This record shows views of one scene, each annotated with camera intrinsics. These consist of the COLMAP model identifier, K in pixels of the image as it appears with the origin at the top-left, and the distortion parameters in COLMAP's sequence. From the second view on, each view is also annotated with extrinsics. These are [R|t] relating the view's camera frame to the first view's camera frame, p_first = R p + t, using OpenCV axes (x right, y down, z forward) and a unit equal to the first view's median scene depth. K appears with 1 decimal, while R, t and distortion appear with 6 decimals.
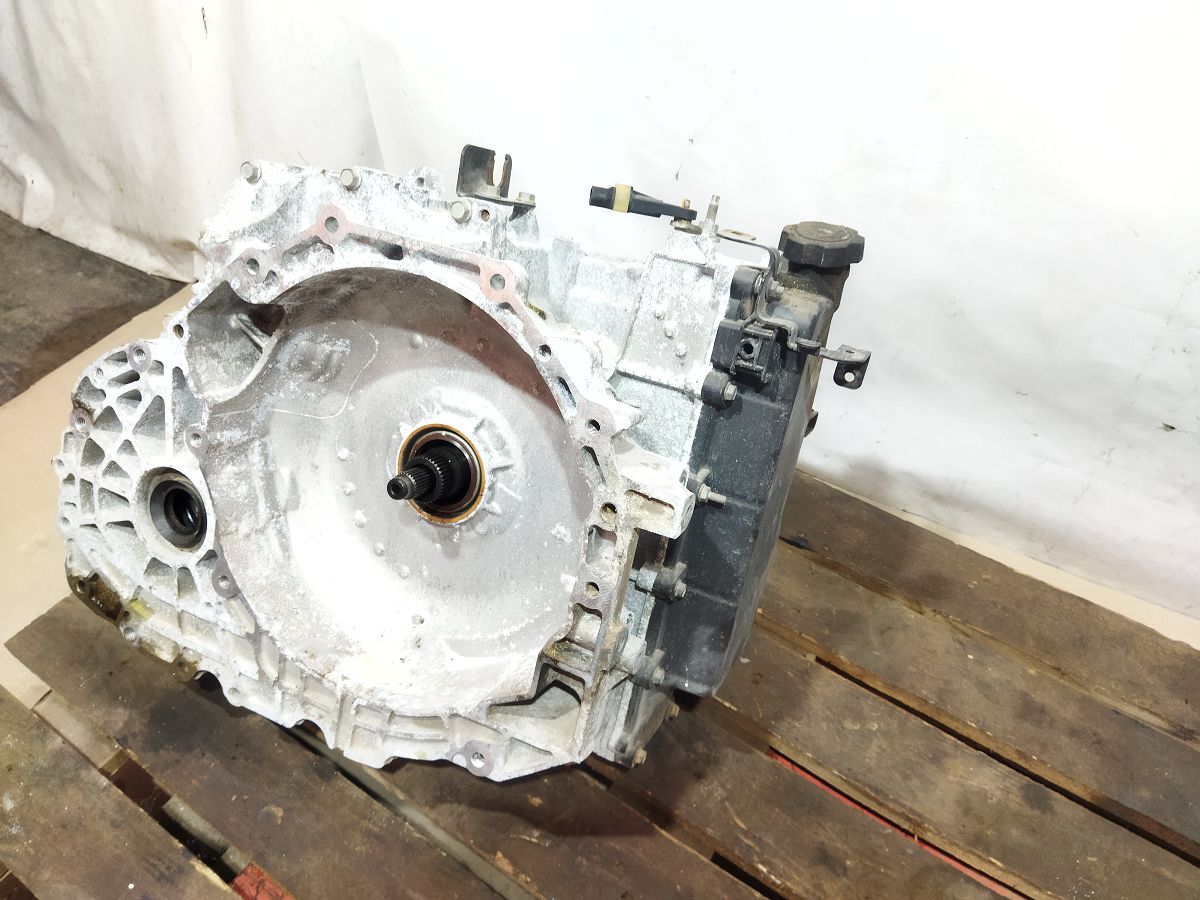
lens RADIAL K [[876.2, 0, 589.4], [0, 876.2, 449.9], [0, 0, 1]] dist [0.053193, -0.049945]
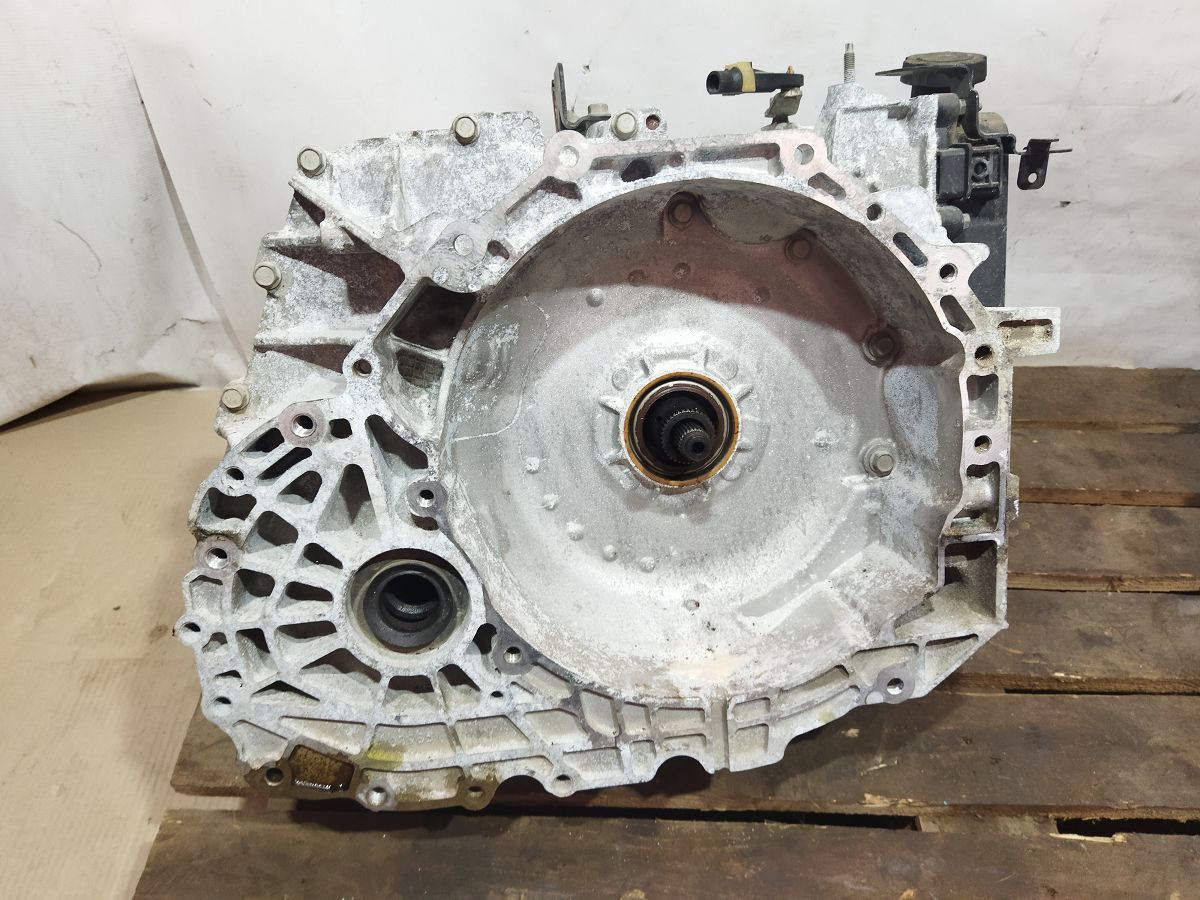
lens RADIAL K [[876.2, 0, 596.7], [0, 876.2, 451.0], [0, 0, 1]] dist [0.053193, -0.049945]
pose [[0.846585, -0.371141, 0.381507, -0.570002], [0.376042, 0.924337, 0.064762, -0.040691], [-0.376677, 0.088637, 0.922095, 0.228883]]
